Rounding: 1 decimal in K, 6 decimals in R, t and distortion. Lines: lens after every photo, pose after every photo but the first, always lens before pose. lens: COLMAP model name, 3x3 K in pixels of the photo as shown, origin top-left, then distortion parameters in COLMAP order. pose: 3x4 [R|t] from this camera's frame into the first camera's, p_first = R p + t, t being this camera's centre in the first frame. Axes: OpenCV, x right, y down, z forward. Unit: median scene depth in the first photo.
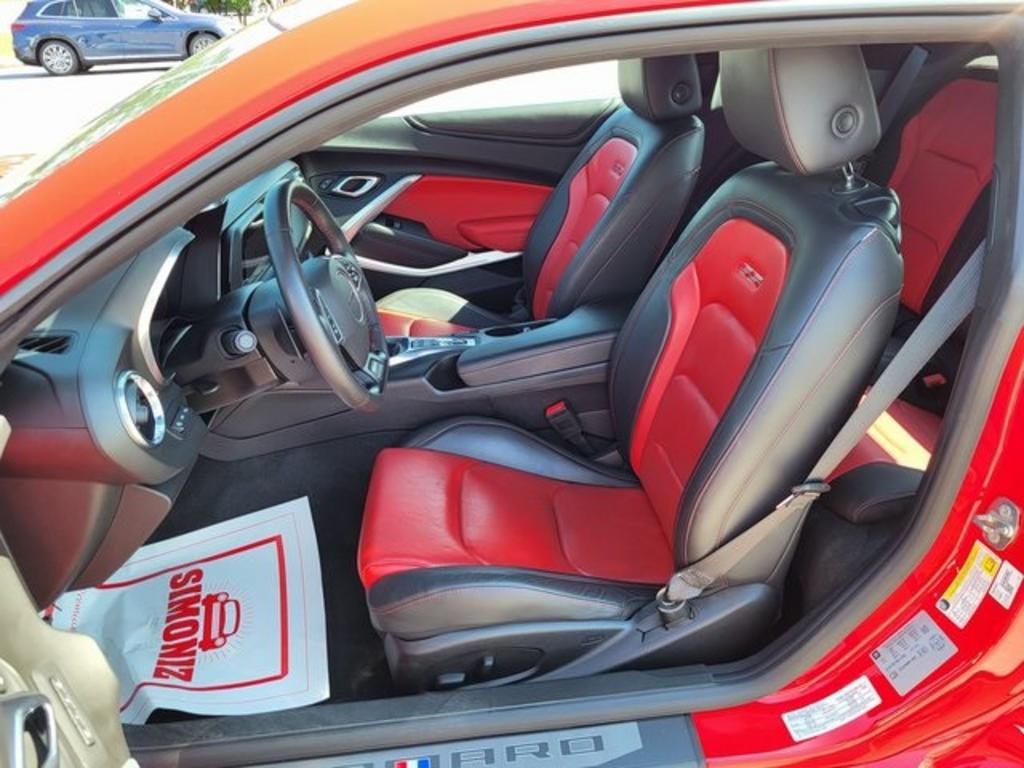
lens RADIAL K [[786.4, 0, 509.7], [0, 786.4, 387.6], [0, 0, 1]] dist [0.014715, -0.010396]
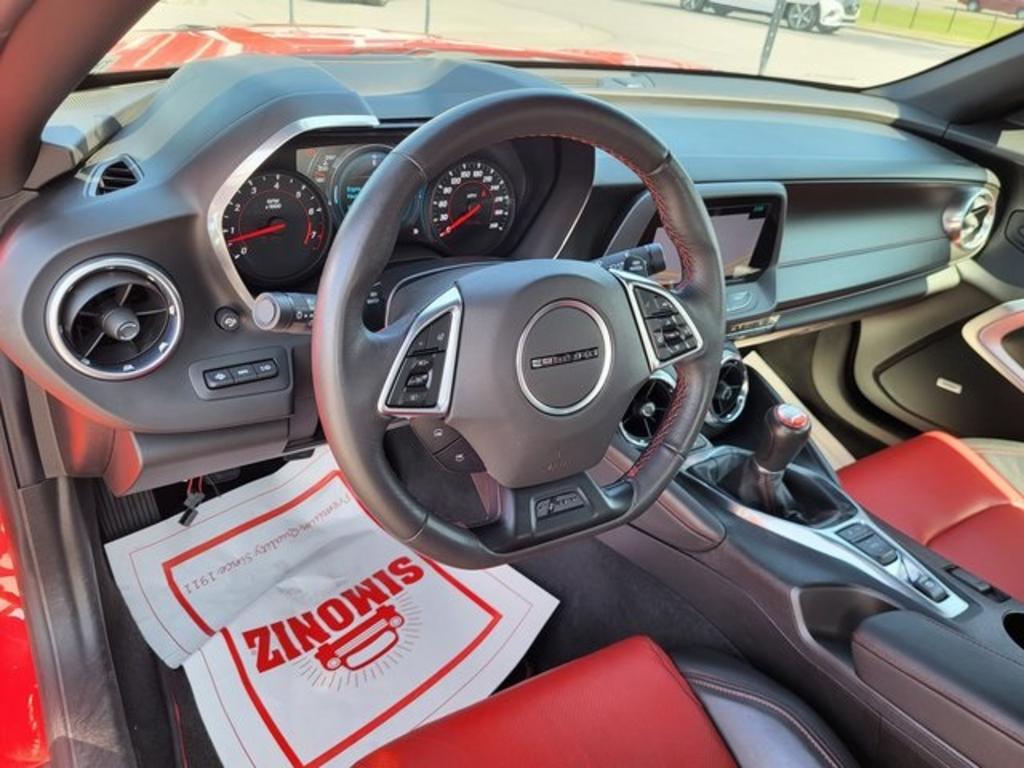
lens RADIAL K [[786.4, 0, 517.2], [0, 786.4, 379.7], [0, 0, 1]] dist [0.014715, -0.010396]
pose [[0.457219, 0.511631, -0.727450, 0.081552], [-0.513245, 0.819796, 0.253994, -0.120361], [0.726313, 0.257230, 0.637419, 0.376107]]
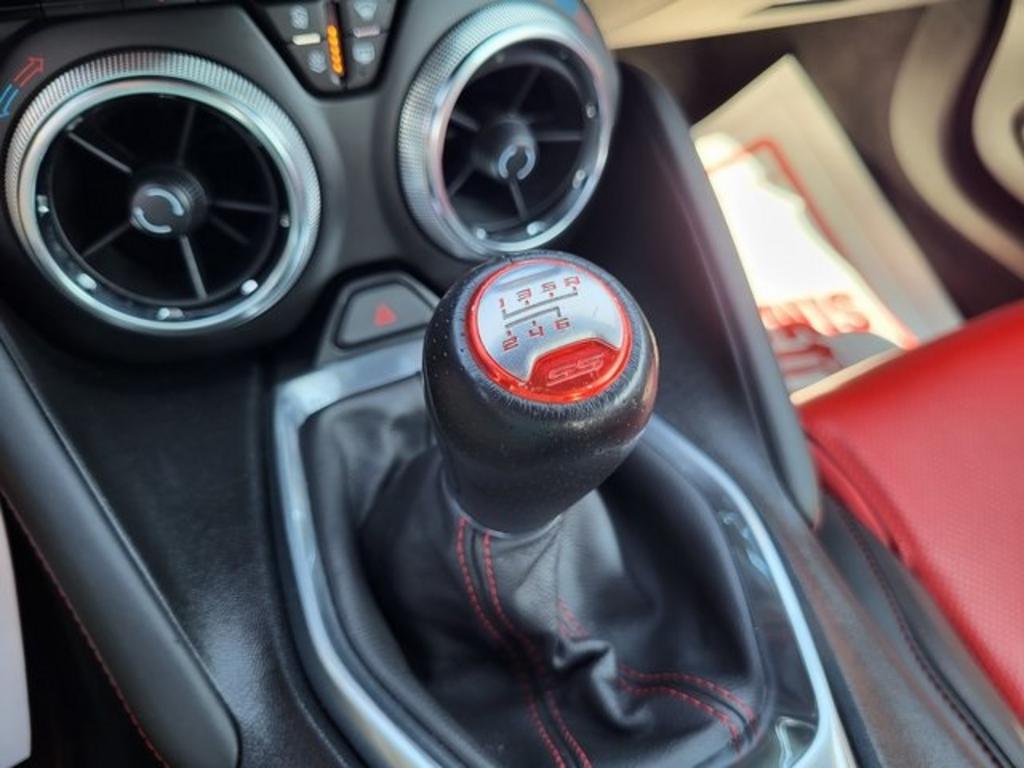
lens RADIAL K [[836.2, 0, 528.7], [0, 836.2, 384.4], [0, 0, 1]] dist [-0.025952, 0.004265]
pose [[0.366825, 0.755096, -0.543387, -0.092627], [-0.535700, 0.648995, 0.540214, -0.114988], [0.760569, 0.092928, 0.642572, 0.691896]]
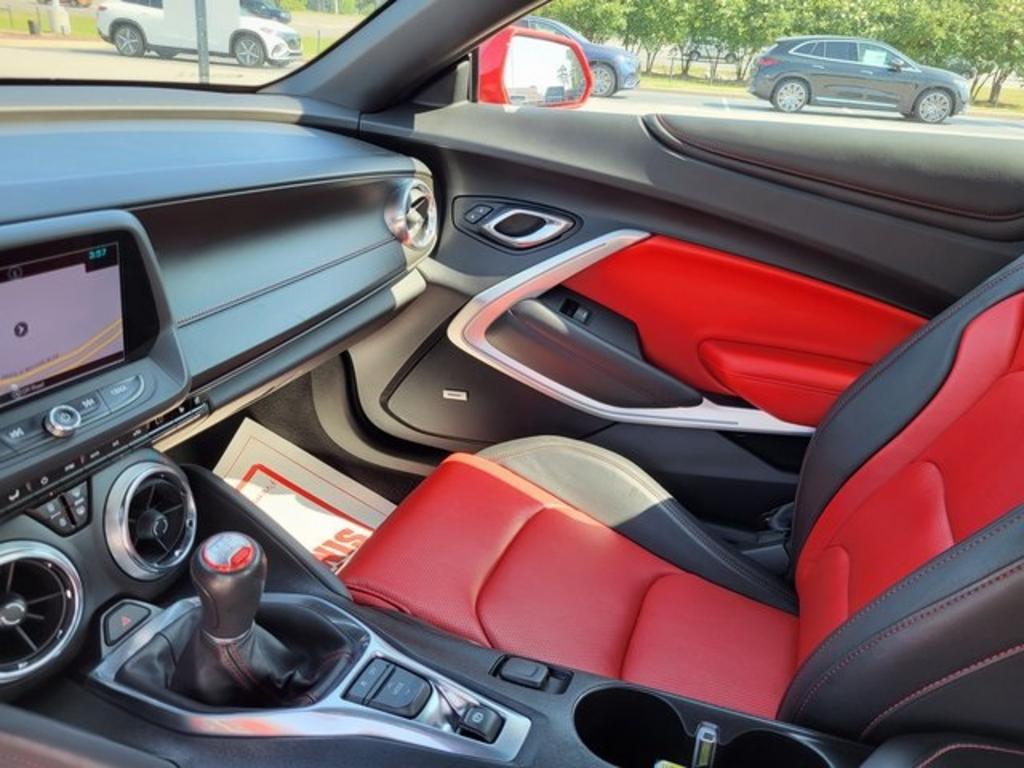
lens RADIAL K [[786.4, 0, 511.5], [0, 786.4, 382.6], [0, 0, 1]] dist [0.014715, -0.010396]
pose [[0.885366, 0.273355, -0.376038, 0.027327], [-0.295530, 0.955333, -0.001349, -0.156469], [0.358872, 0.112325, 0.926603, 0.526624]]
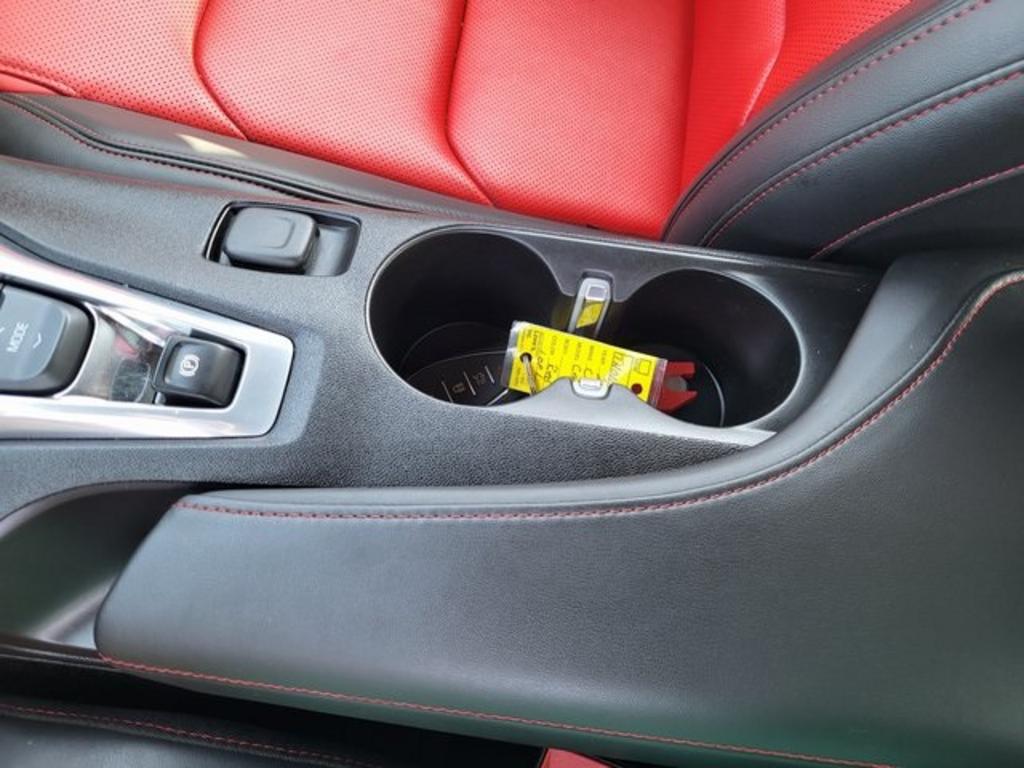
lens RADIAL K [[786.4, 0, 493.4], [0, 786.4, 364.1], [0, 0, 1]] dist [0.014715, -0.010396]
pose [[0.960323, 0.276666, 0.035147, -0.004007], [-0.234127, 0.731285, 0.640631, -0.149343], [0.151538, -0.623441, 0.767044, 0.679282]]
